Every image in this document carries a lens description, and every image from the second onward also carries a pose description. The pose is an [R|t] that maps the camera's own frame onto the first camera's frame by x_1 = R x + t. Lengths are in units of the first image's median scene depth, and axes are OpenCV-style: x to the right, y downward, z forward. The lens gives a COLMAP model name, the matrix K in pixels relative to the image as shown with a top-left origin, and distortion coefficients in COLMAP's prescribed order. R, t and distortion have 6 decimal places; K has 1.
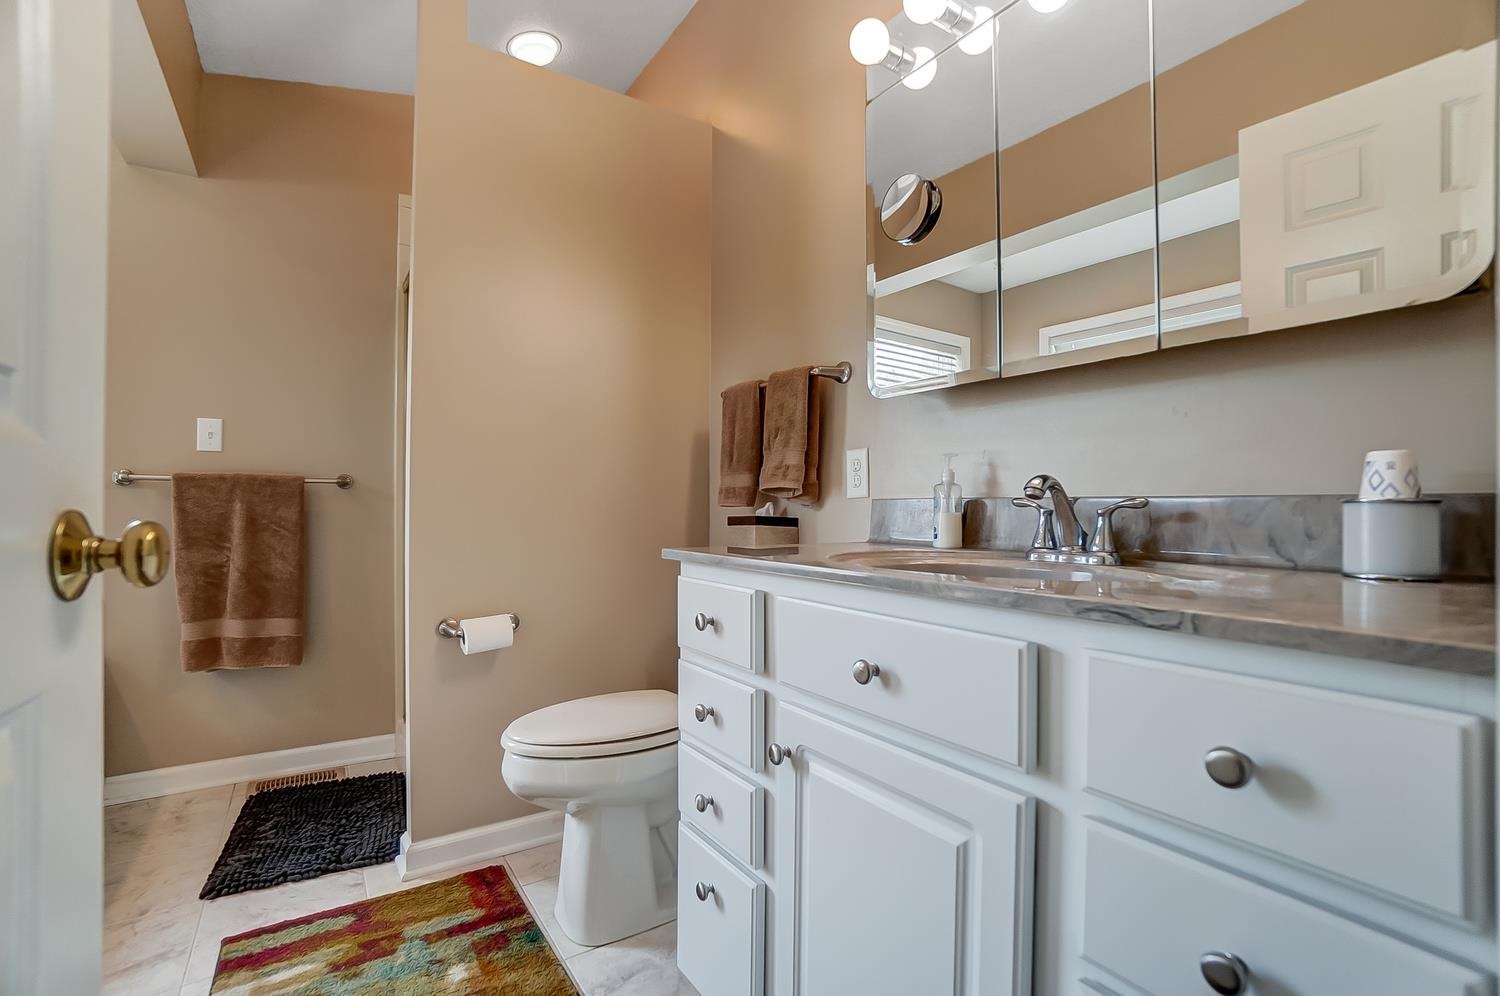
lens RADIAL K [[675.7, 0, 759.3], [0, 675.7, 502.4], [0, 0, 1]] dist [-0.018489, 0.002960]
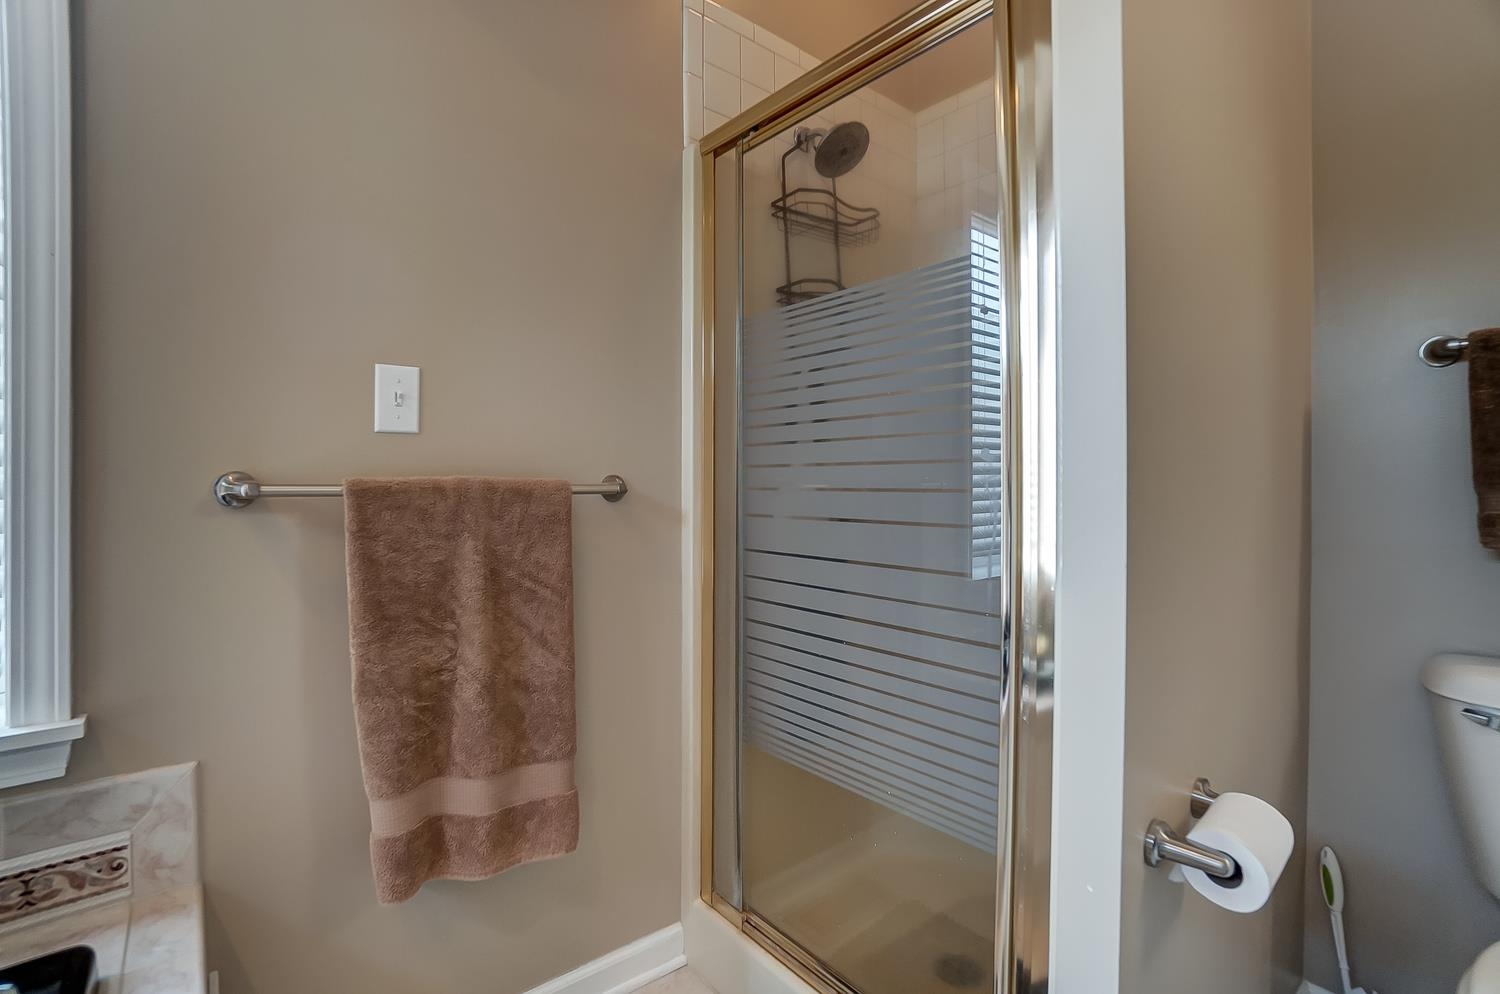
lens RADIAL K [[675.7, 0, 736.7], [0, 675.7, 498.6], [0, 0, 1]] dist [-0.018489, 0.002960]
pose [[0.995250, -0.006790, 0.097113, -0.634424], [0.004439, 0.999692, 0.024402, -0.040252], [-0.097249, -0.023855, 0.994974, 0.494579]]
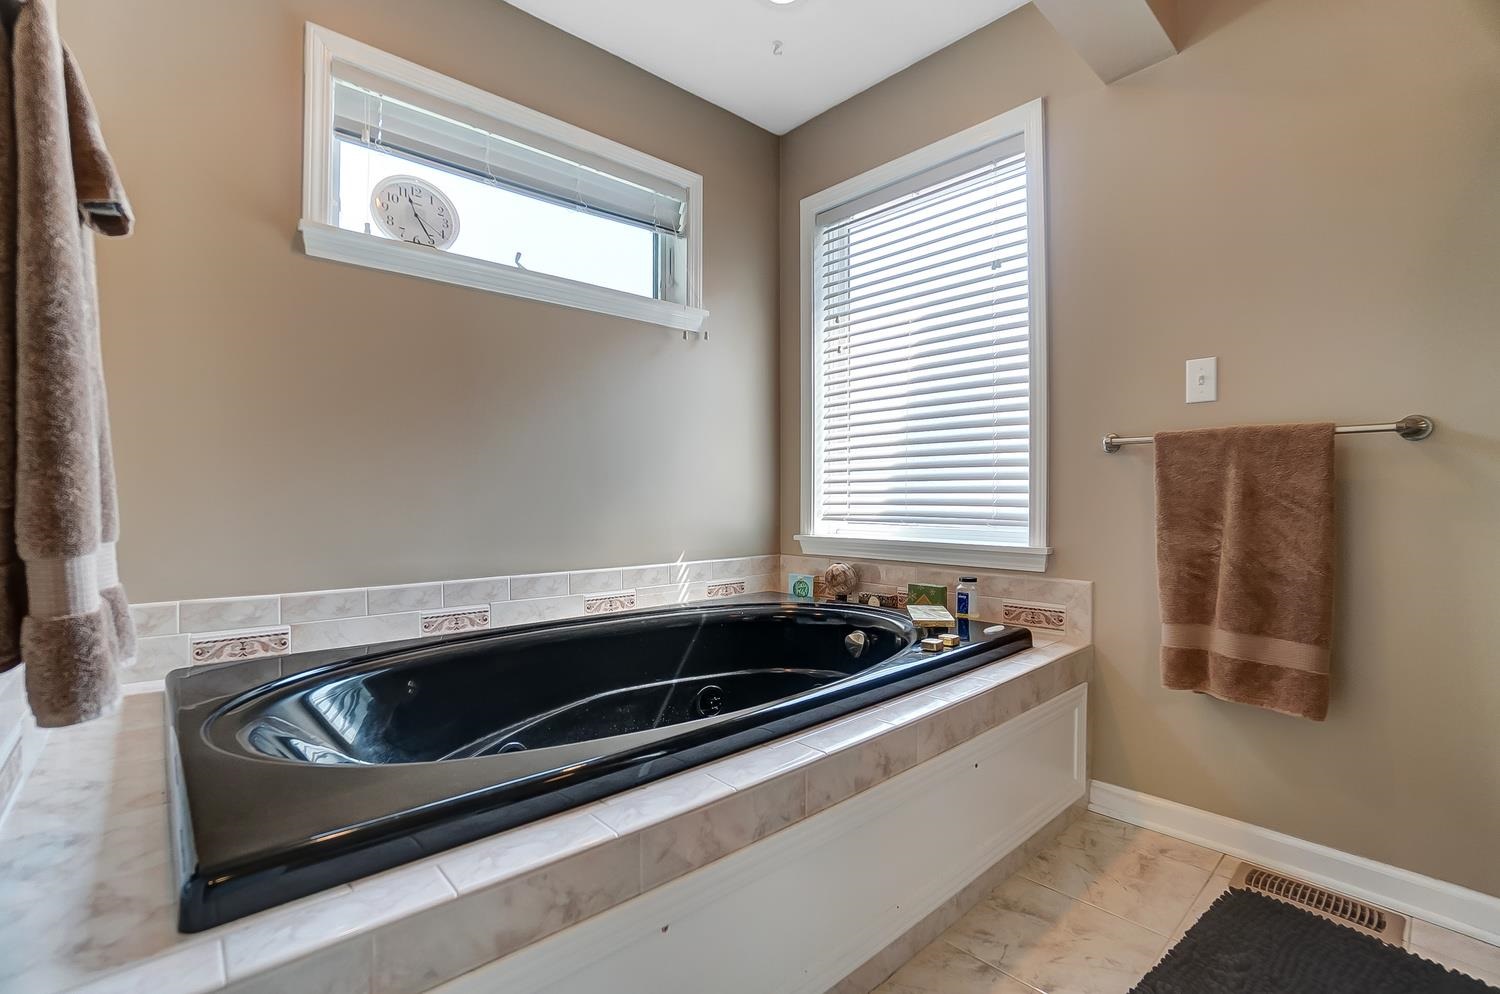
lens RADIAL K [[675.7, 0, 741.7], [0, 675.7, 507.5], [0, 0, 1]] dist [-0.018489, 0.002960]
pose [[0.154272, 0.012498, -0.987949, -0.154658], [0.003009, 0.999909, 0.013119, 0.031919], [0.988024, -0.004996, 0.154221, 0.373779]]
